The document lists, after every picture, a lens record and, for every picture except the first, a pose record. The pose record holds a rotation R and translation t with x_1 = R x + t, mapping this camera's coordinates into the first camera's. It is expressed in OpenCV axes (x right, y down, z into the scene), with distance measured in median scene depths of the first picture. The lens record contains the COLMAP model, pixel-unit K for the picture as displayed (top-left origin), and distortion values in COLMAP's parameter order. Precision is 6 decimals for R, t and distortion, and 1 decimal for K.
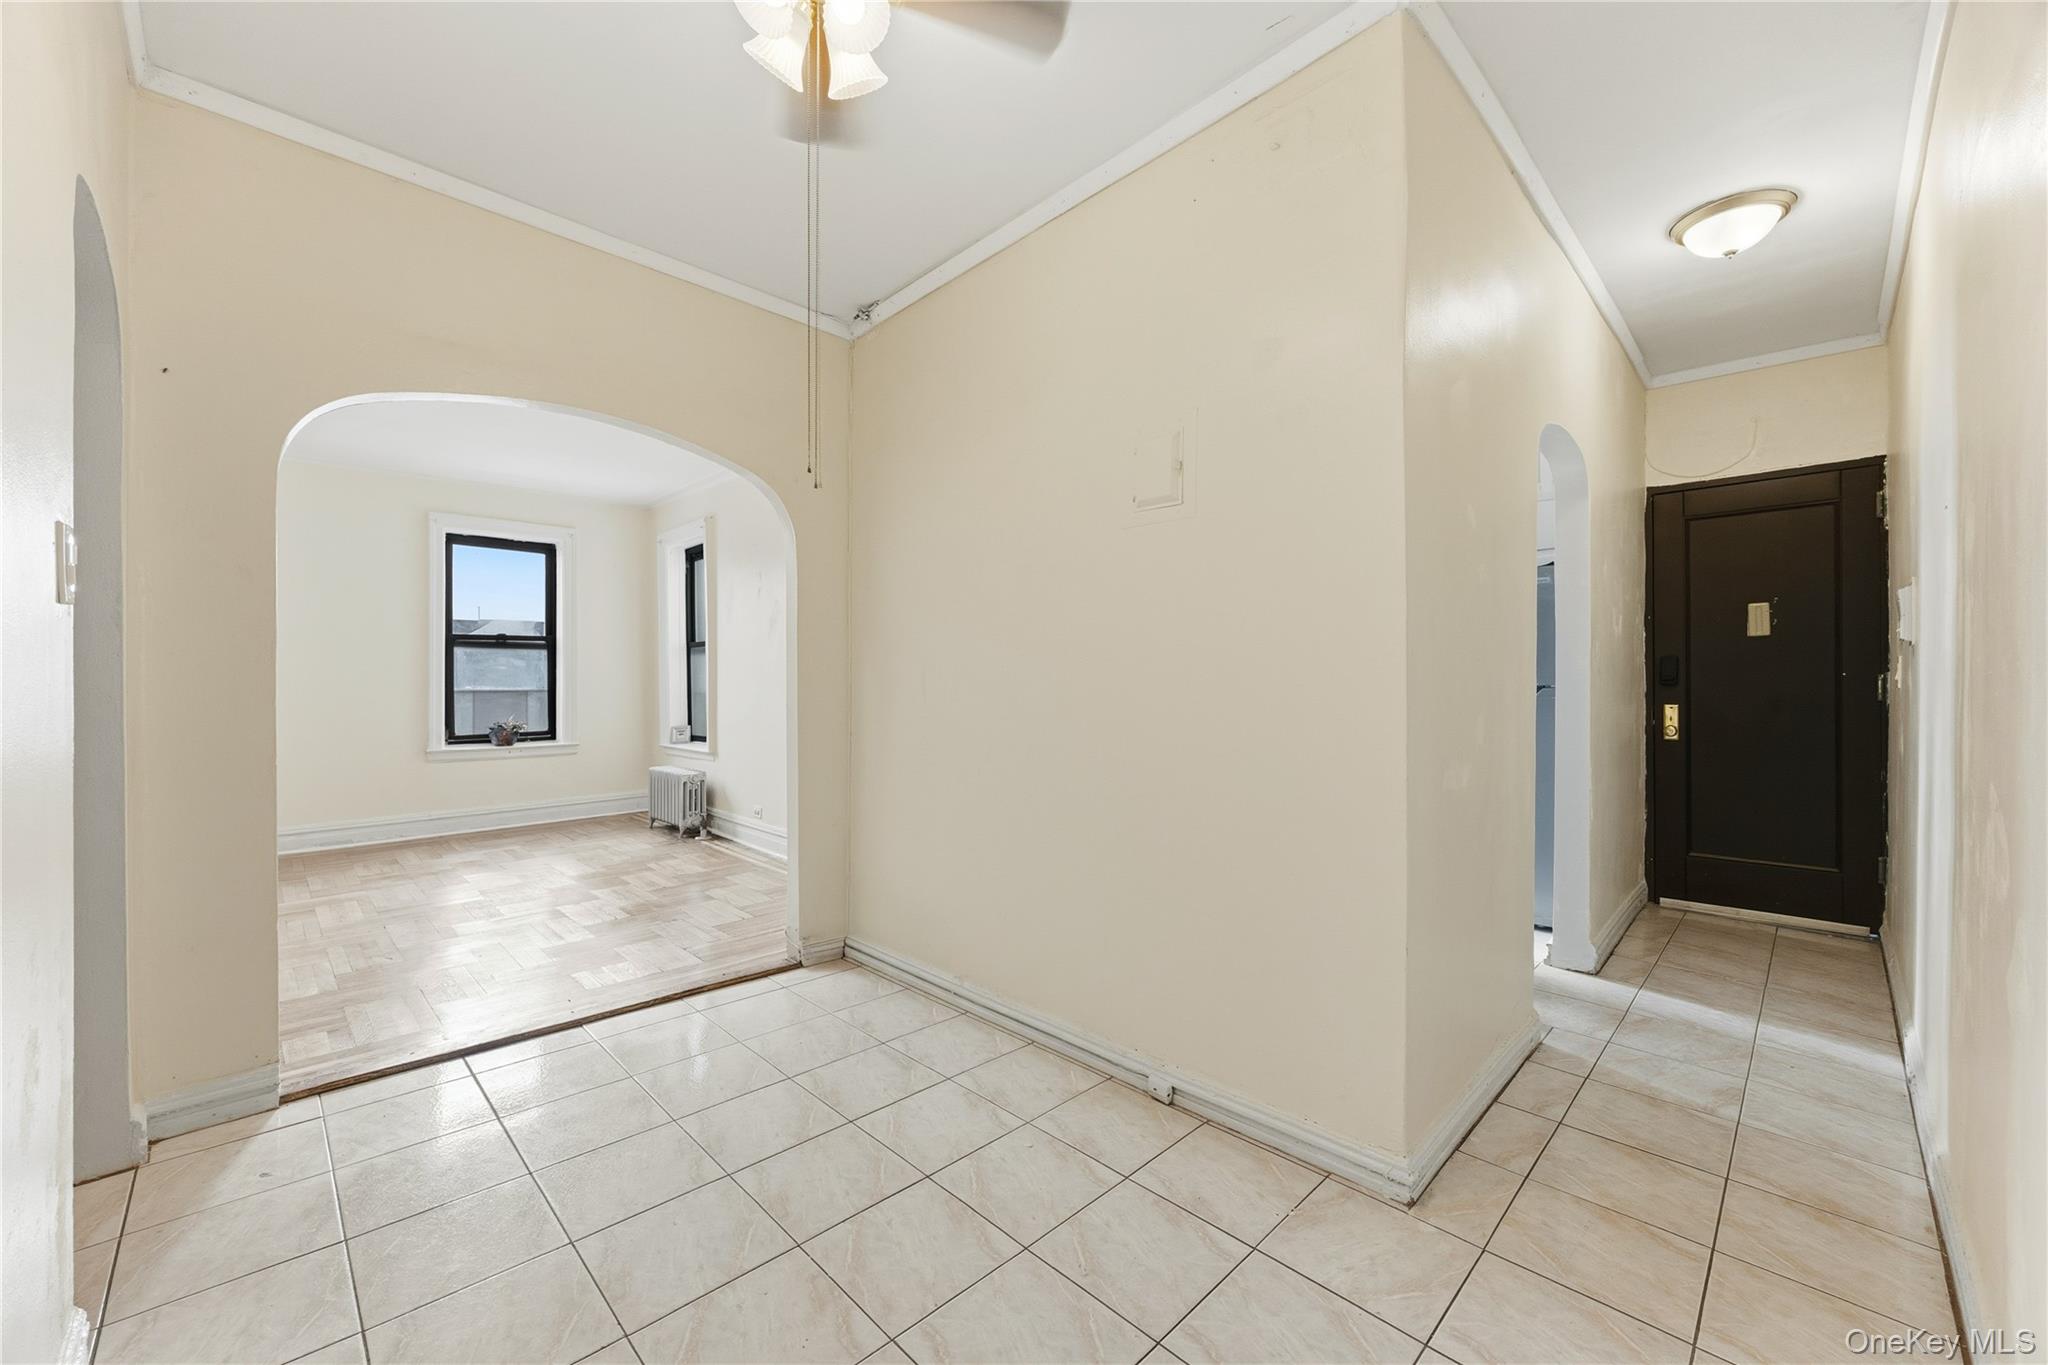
lens RADIAL K [[798.3, 0, 1026.2], [0, 798.3, 698.5], [0, 0, 1]] dist [-0.001311, -0.000044]
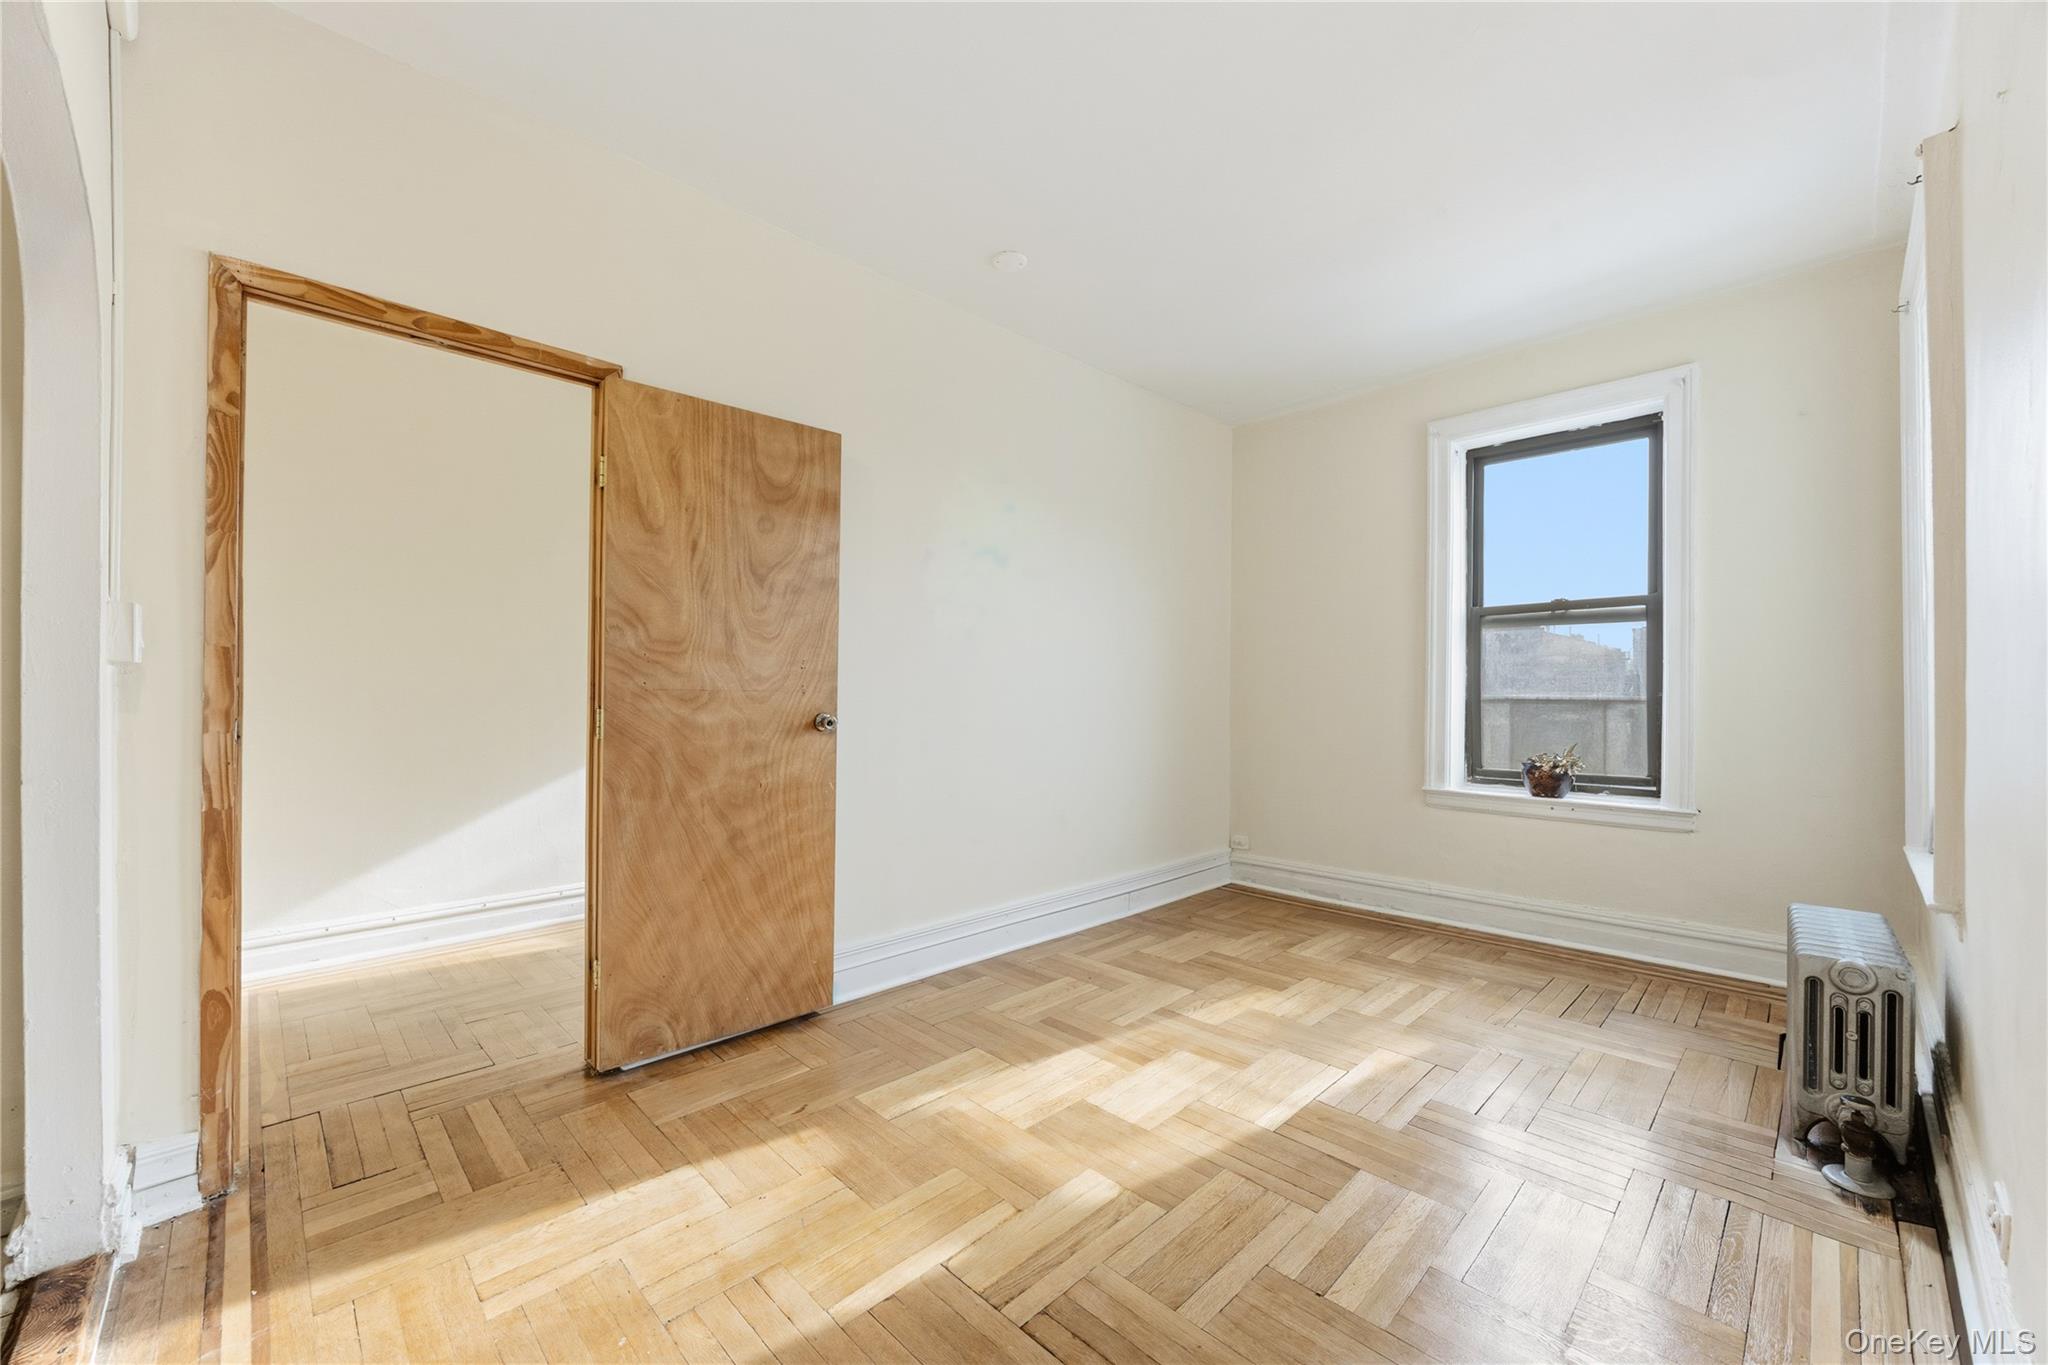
lens RADIAL K [[798.3, 0, 1043.4], [0, 798.3, 694.9], [0, 0, 1]] dist [-0.001311, -0.000044]
pose [[0.022545, 0.012582, -0.999667, -0.097220], [-0.028919, 0.999511, 0.011928, -0.009197], [0.999327, 0.028640, 0.022898, 0.636466]]
